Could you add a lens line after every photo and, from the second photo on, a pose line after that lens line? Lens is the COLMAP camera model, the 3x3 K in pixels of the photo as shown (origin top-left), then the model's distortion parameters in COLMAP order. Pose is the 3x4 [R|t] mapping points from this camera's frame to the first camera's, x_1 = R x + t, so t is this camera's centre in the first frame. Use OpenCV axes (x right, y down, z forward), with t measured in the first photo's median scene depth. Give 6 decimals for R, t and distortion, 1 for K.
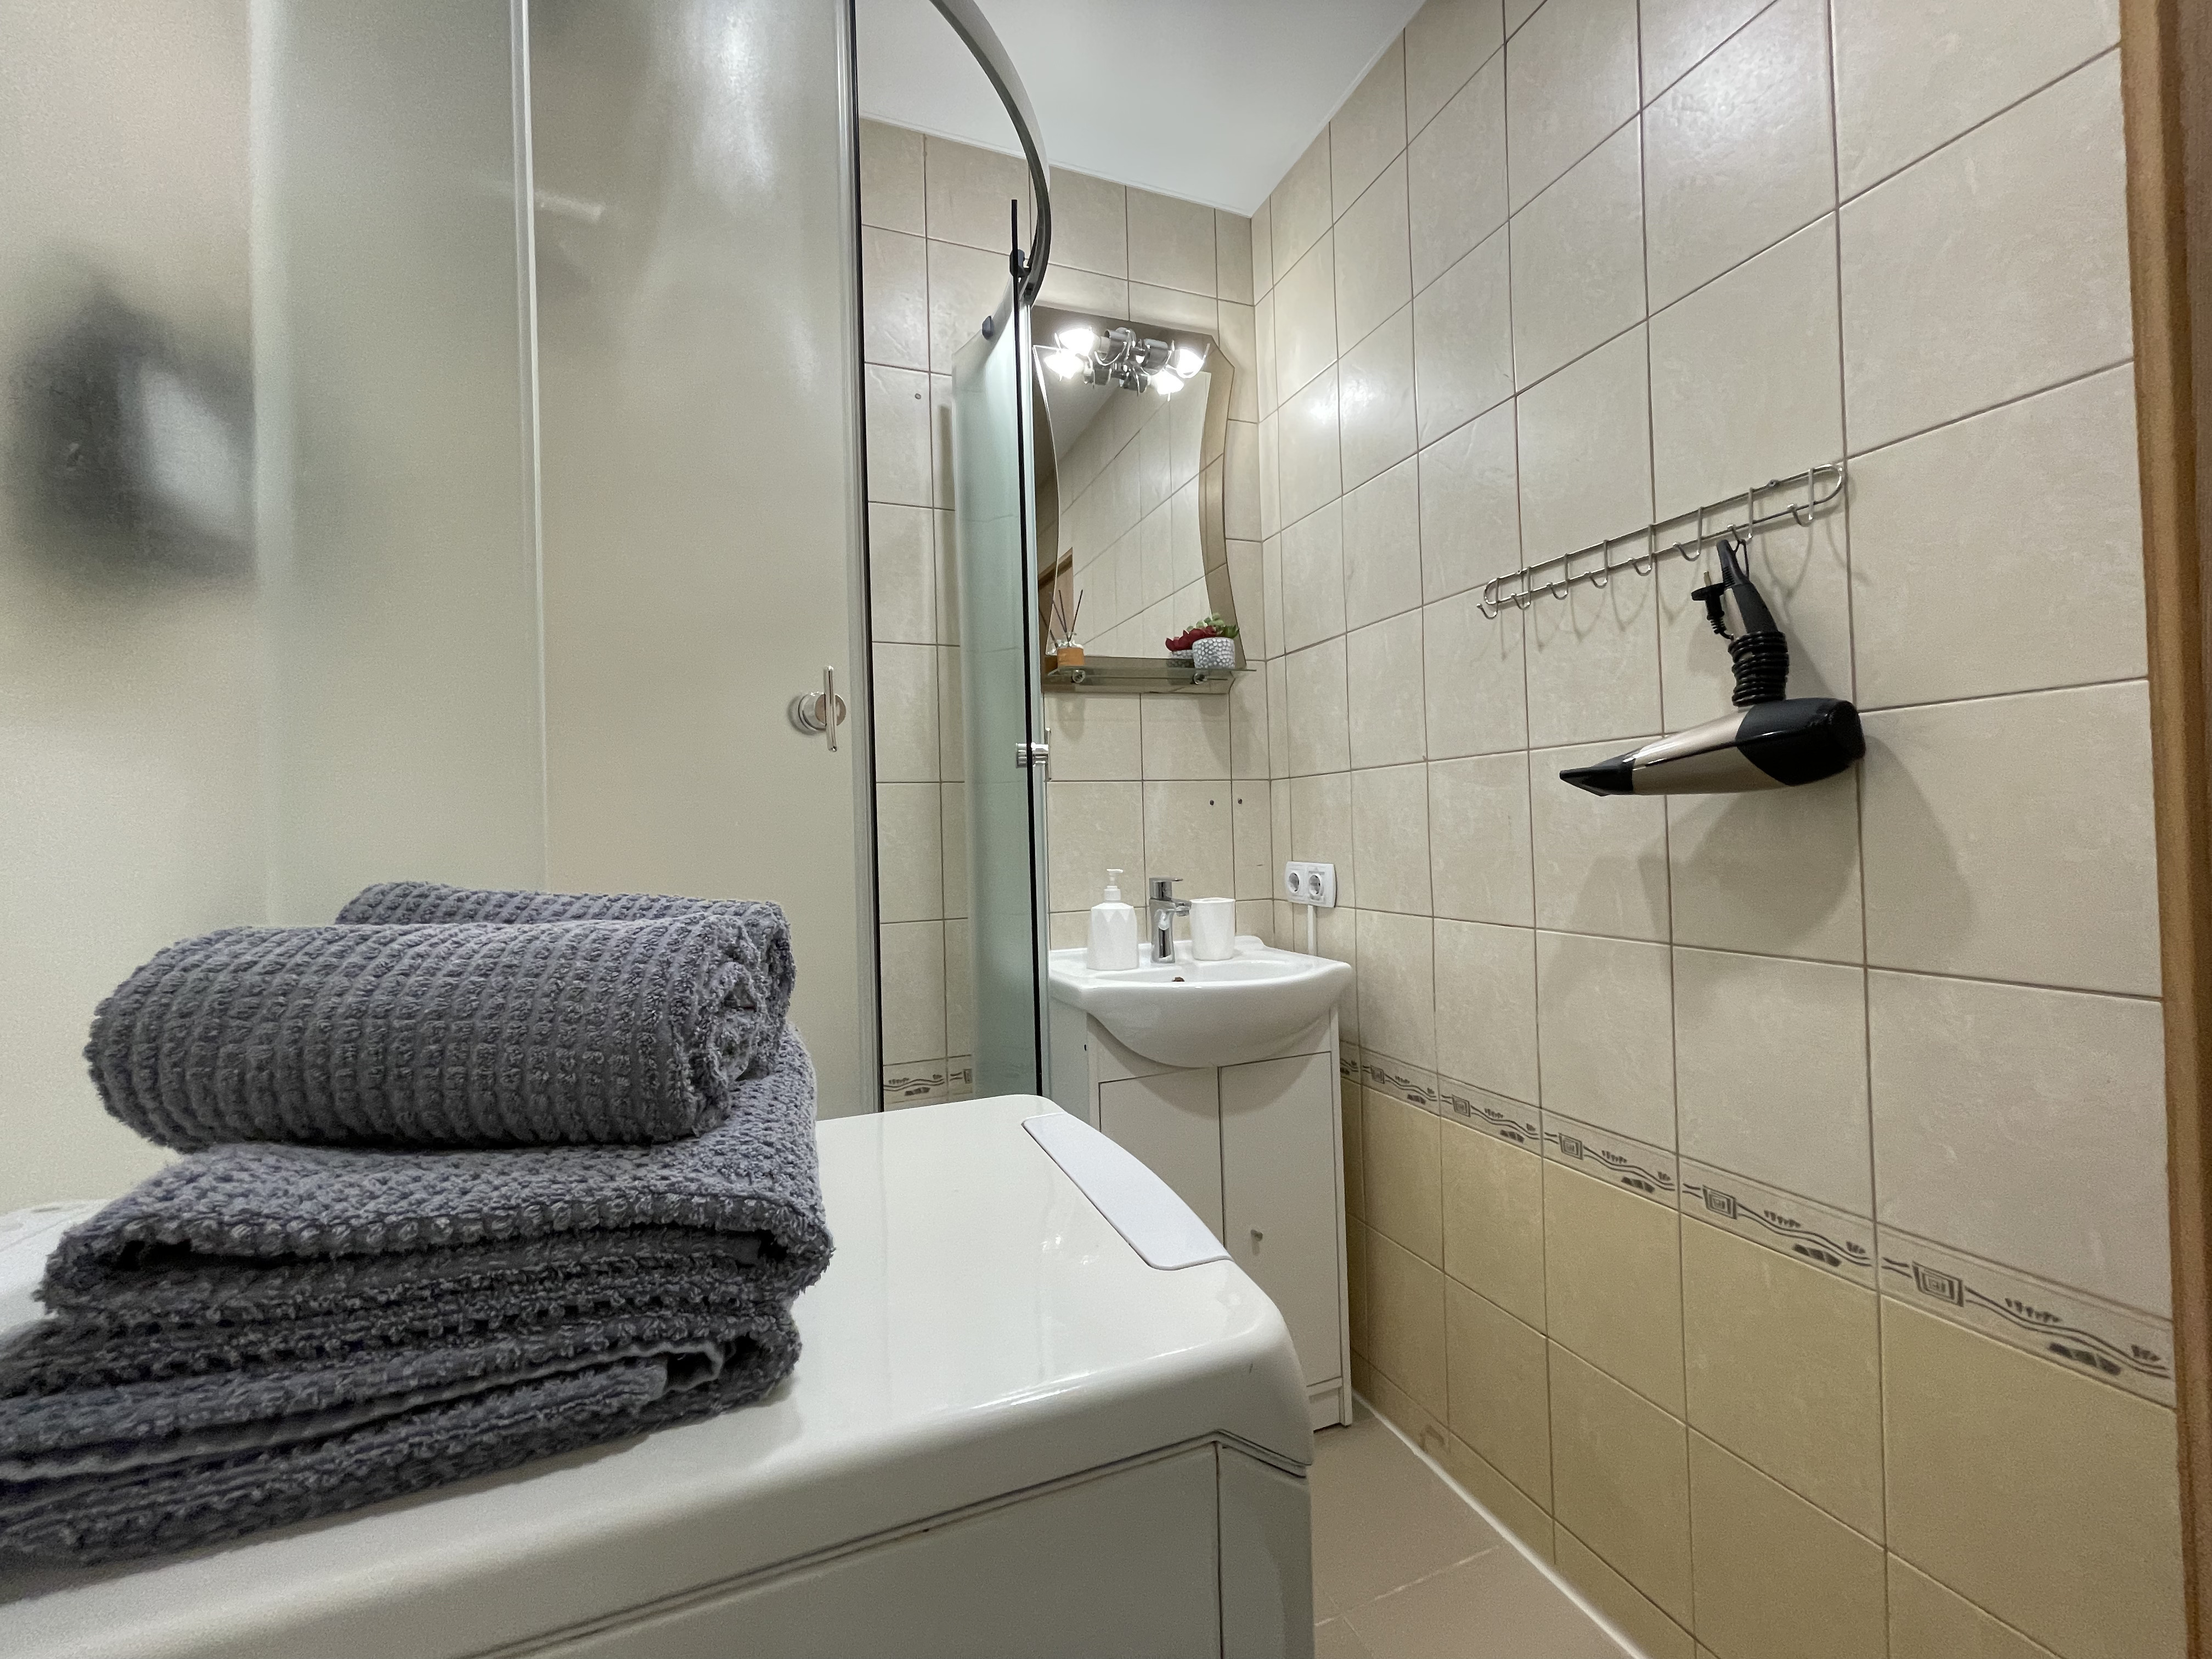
lens RADIAL K [[899.4, 0, 1108.9], [0, 899.4, 815.5], [0, 0, 1]] dist [0.000538, 0.000955]
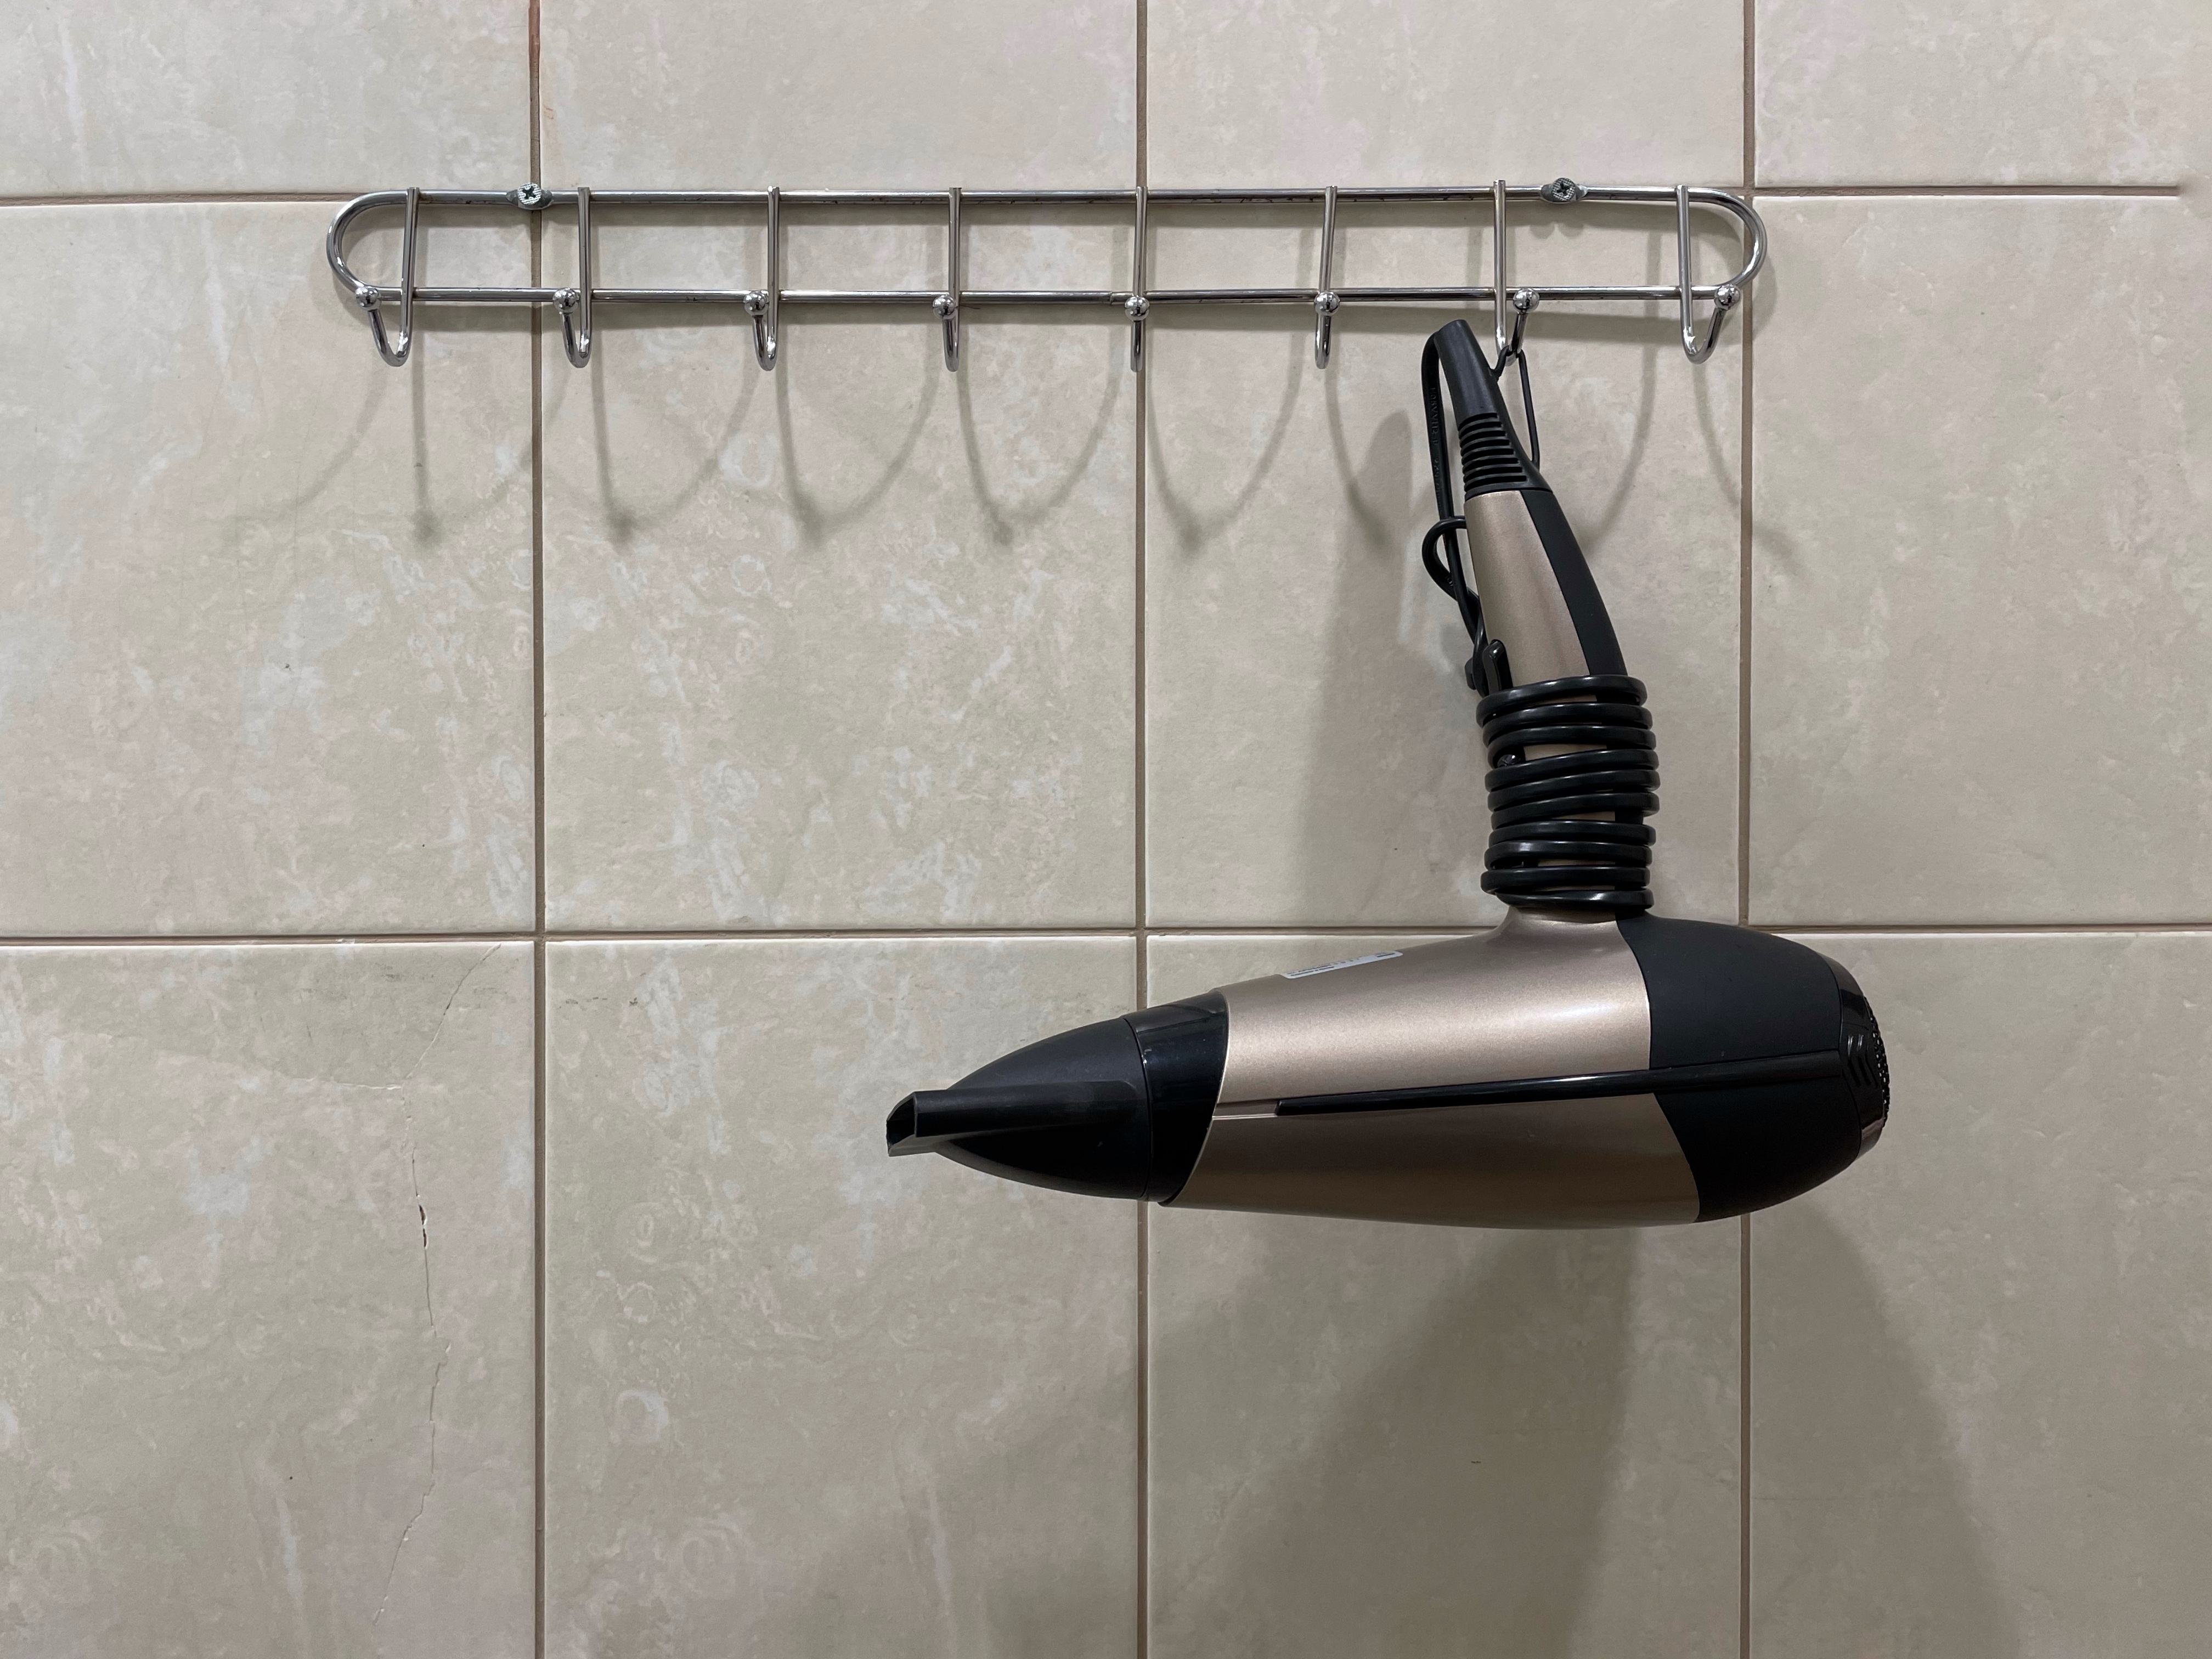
lens RADIAL K [[1674.1, 0, 1106.0], [0, 1674.1, 827.6], [0, 0, 1]] dist [0.025148, -0.013319]
pose [[0.343815, 0.008096, 0.939002, 0.101561], [-0.011935, 0.999920, -0.004251, -0.113722], [-0.938961, -0.009746, 0.343884, 0.776484]]
